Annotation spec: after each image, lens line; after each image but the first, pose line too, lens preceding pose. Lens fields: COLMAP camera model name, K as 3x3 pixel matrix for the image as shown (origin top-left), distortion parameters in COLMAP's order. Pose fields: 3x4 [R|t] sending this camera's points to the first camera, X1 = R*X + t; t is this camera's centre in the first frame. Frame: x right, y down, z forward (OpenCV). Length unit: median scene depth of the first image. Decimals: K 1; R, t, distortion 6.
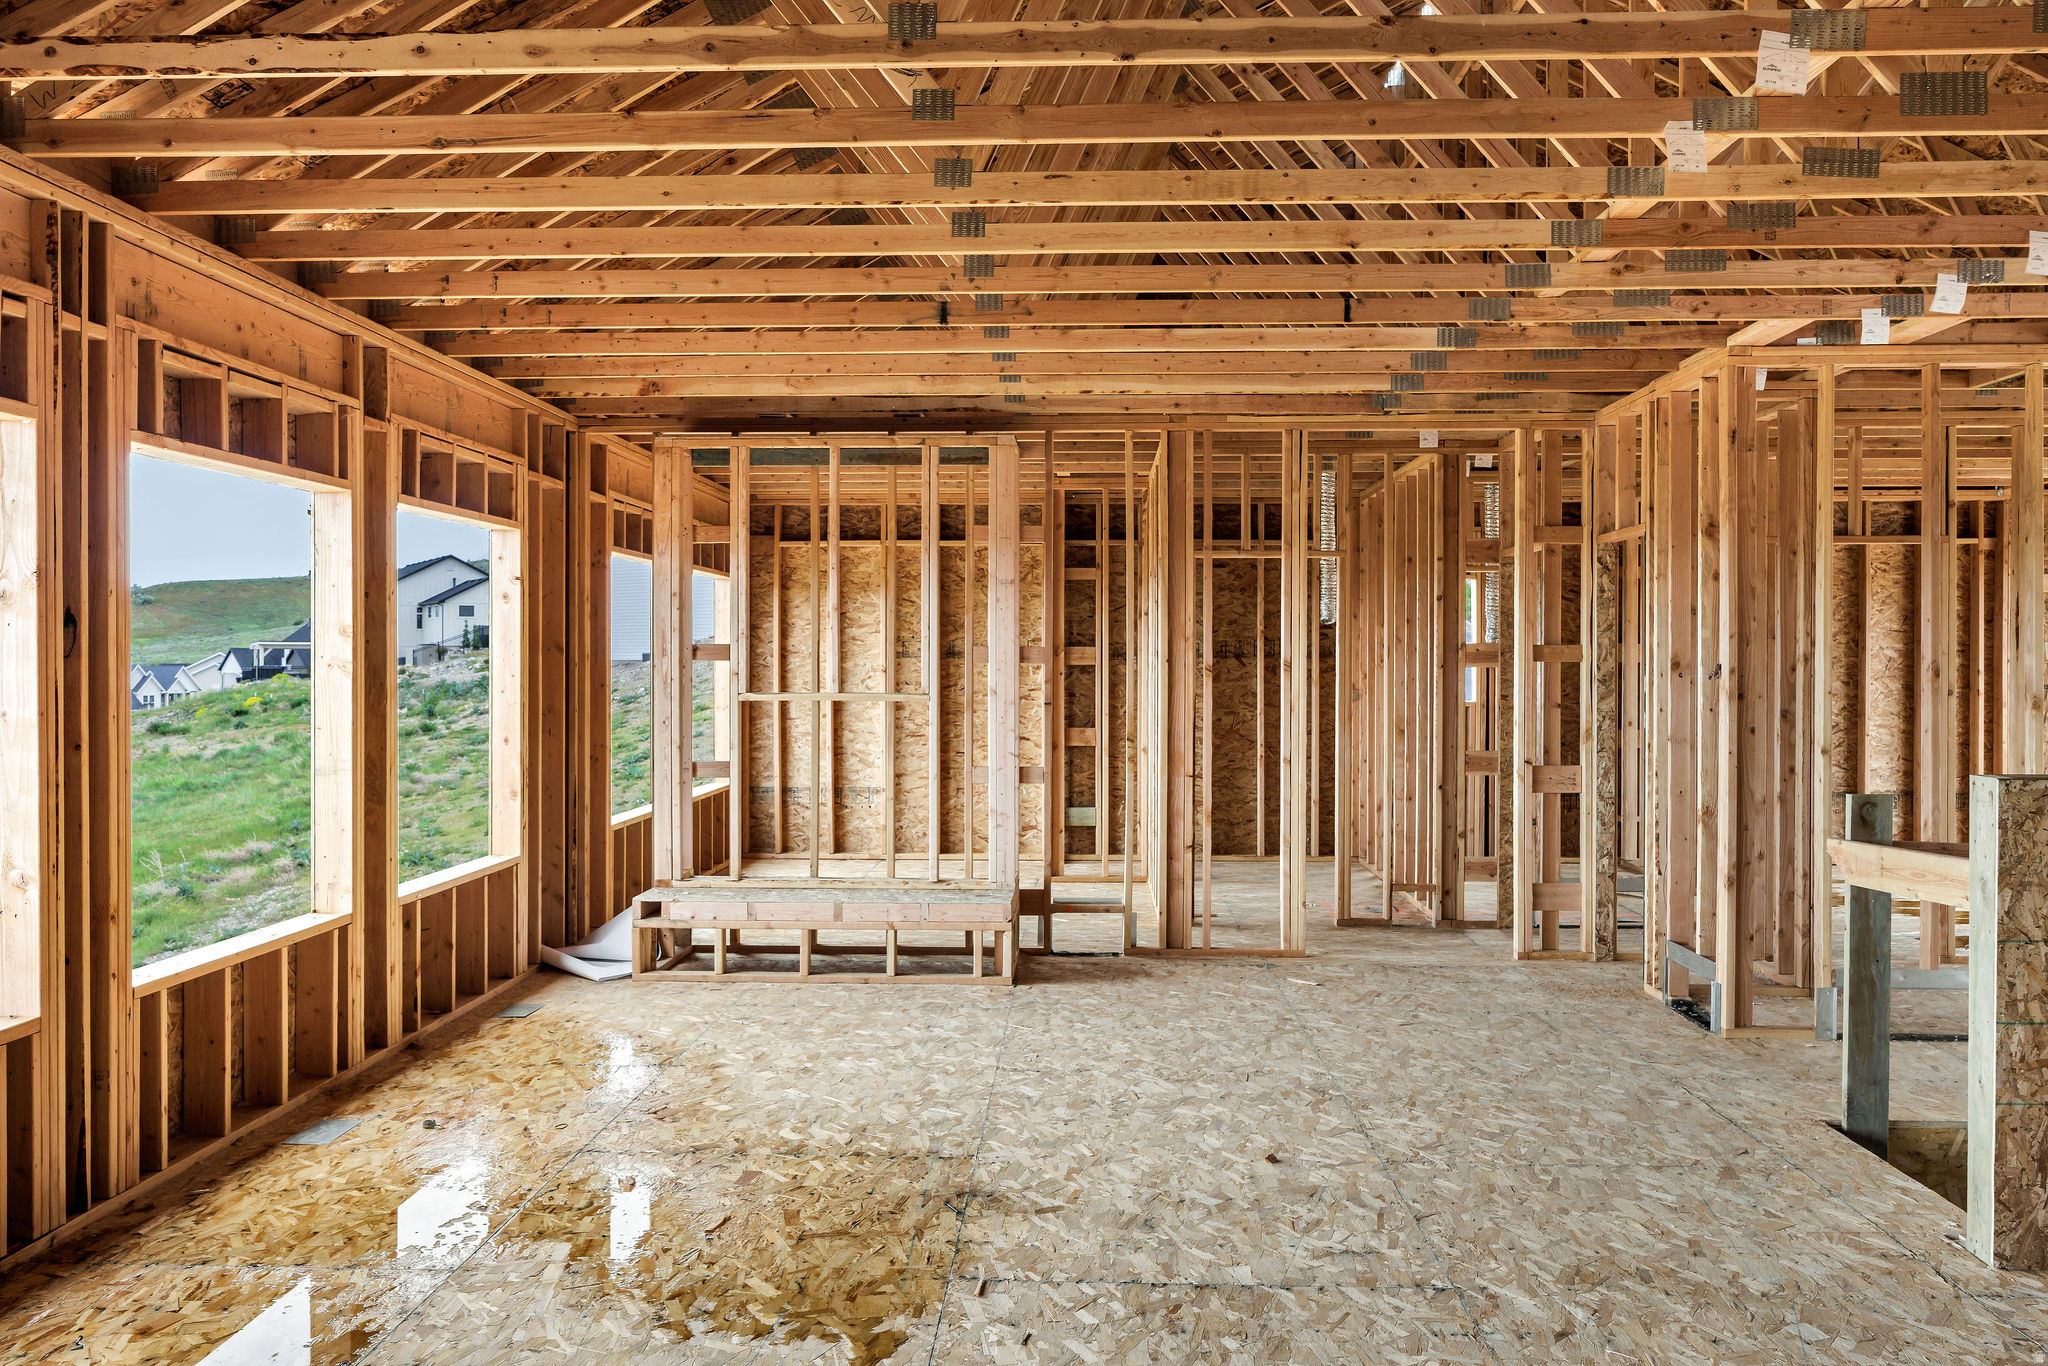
lens RADIAL K [[1886.6, 0, 1023.1], [0, 1886.6, 677.9], [0, 0, 1]] dist [-0.002714, 0.000000]
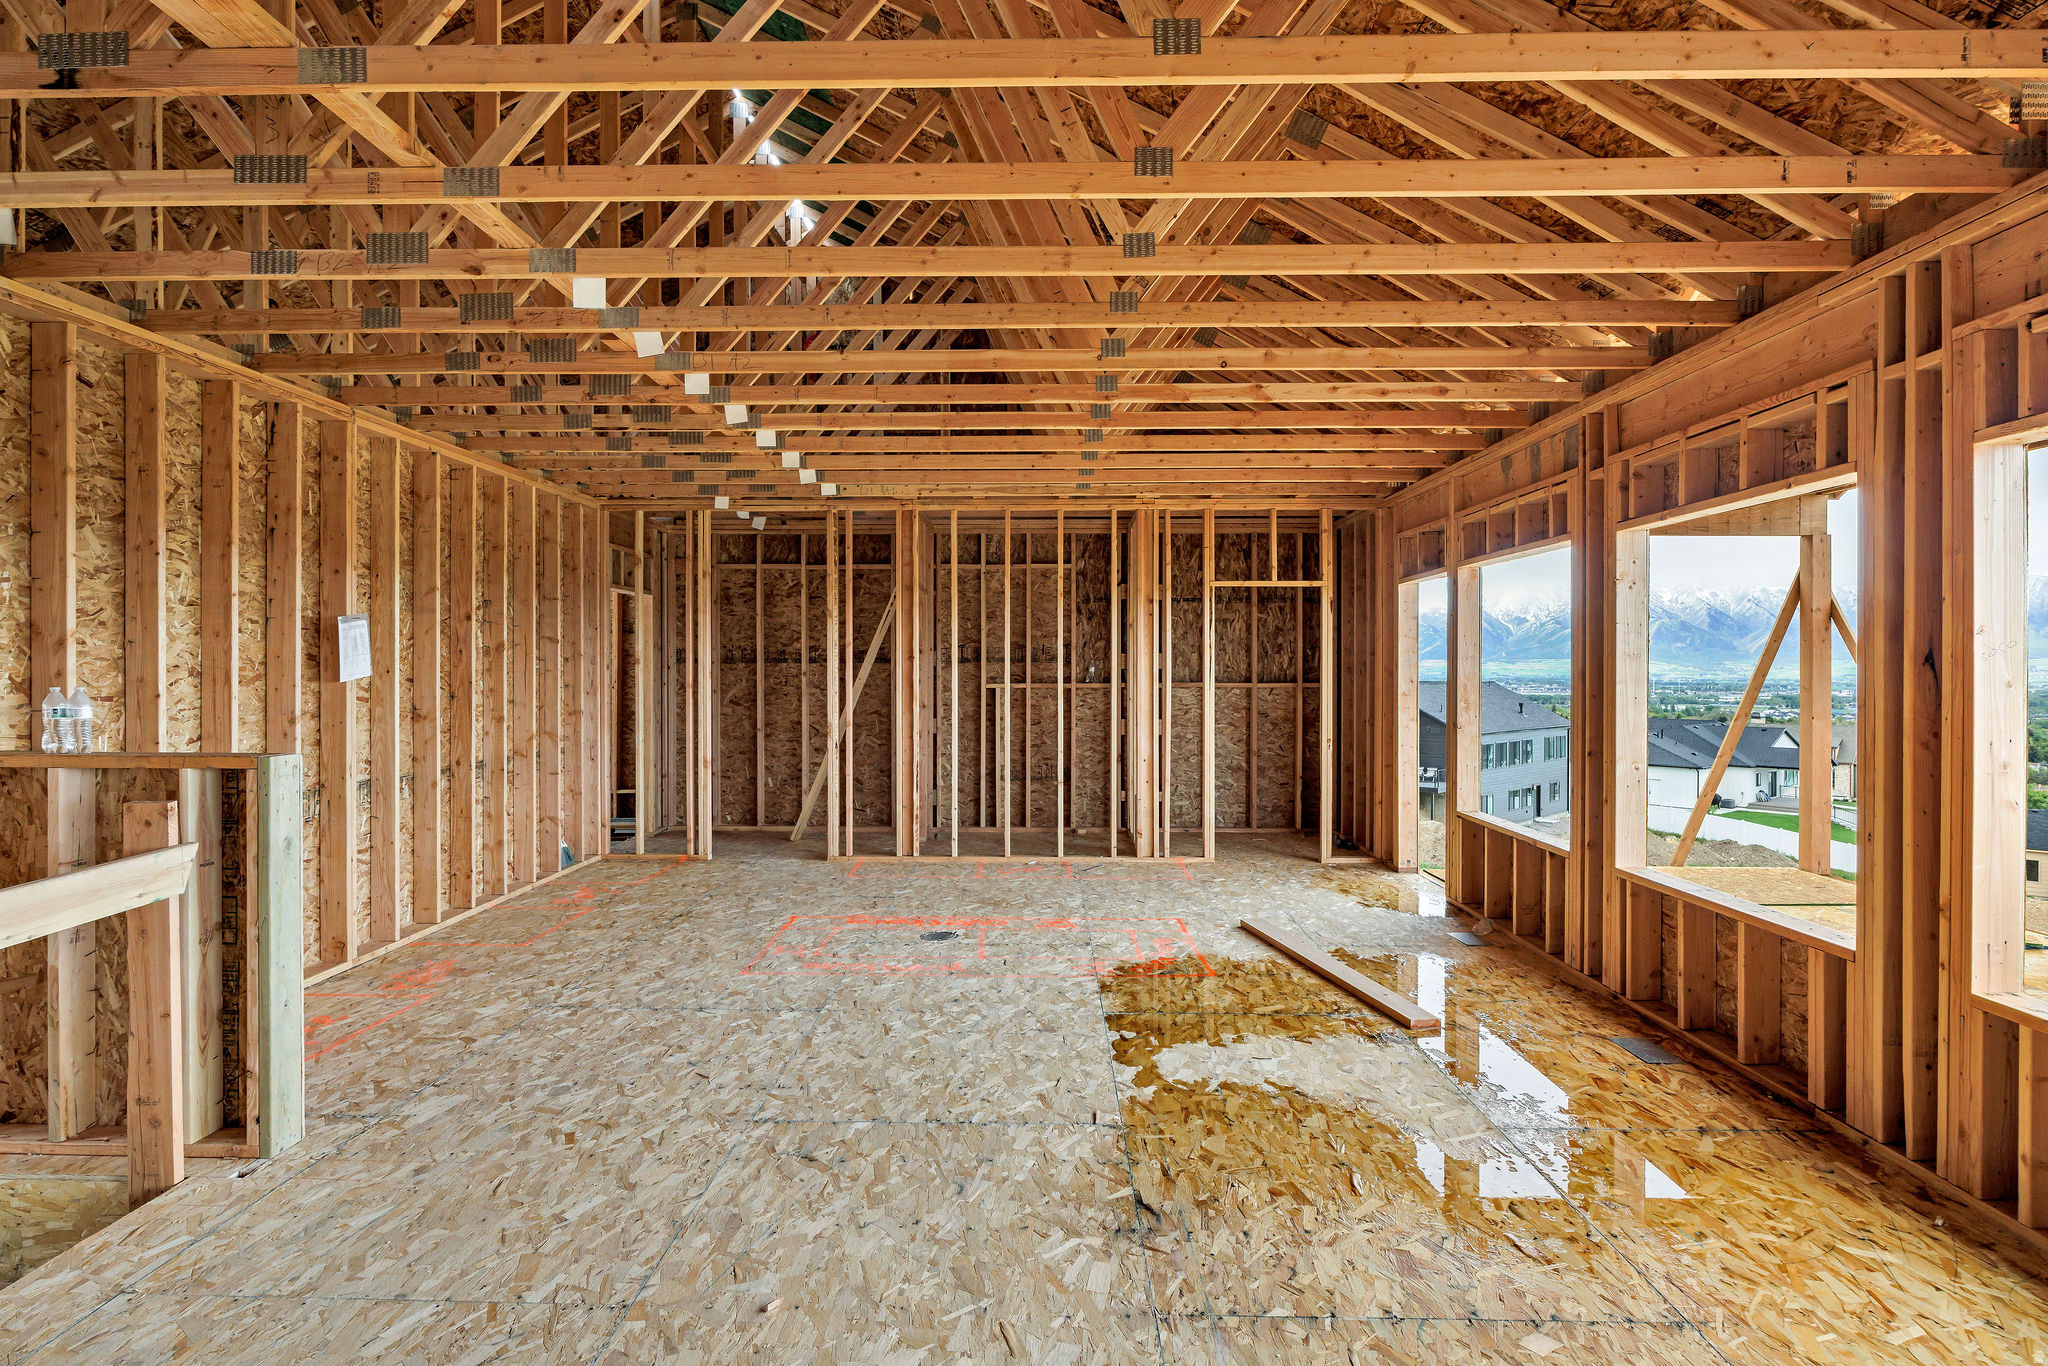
lens RADIAL K [[1180.3, 0, 1024.2], [0, 1180.3, 679.8], [0, 0, 1]] dist [-0.000435, -0.000094]
pose [[-0.999792, -0.008164, -0.018684, 0.044348], [-0.008488, 0.999815, 0.017286, -0.009488], [0.018539, 0.017441, -0.999676, 1.693761]]
